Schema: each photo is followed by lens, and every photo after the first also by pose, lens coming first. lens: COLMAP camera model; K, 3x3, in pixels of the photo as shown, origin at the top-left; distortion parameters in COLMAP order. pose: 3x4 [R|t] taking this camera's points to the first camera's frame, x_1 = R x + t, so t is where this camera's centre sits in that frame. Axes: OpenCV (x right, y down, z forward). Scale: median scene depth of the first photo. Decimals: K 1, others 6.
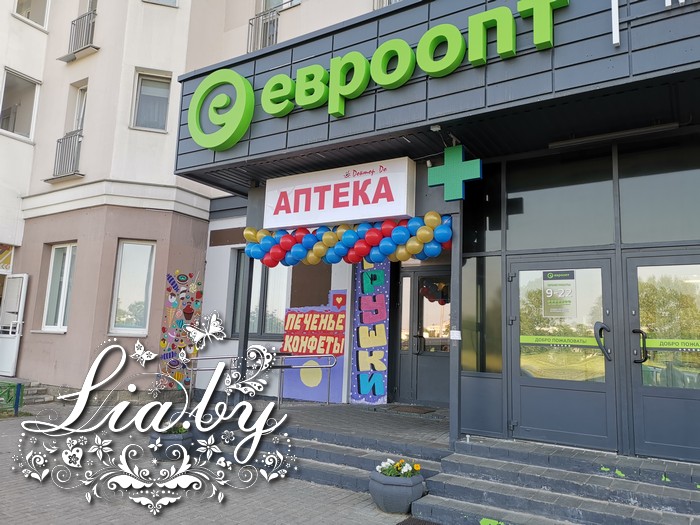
lens RADIAL K [[528.0, 0, 350.0], [0, 528.0, 262.5], [0, 0, 1]] dist [0.034975, -0.006475]
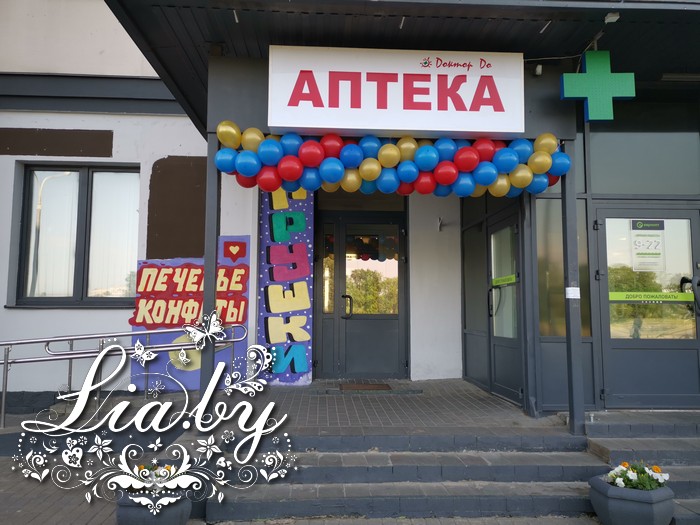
lens RADIAL K [[528.0, 0, 350.0], [0, 528.0, 262.5], [0, 0, 1]] dist [0.034975, -0.006475]
pose [[0.817315, 0.014900, 0.575999, -0.333304], [-0.058882, 0.996592, 0.057771, 0.039906], [-0.573175, -0.081133, 0.815407, 0.333445]]
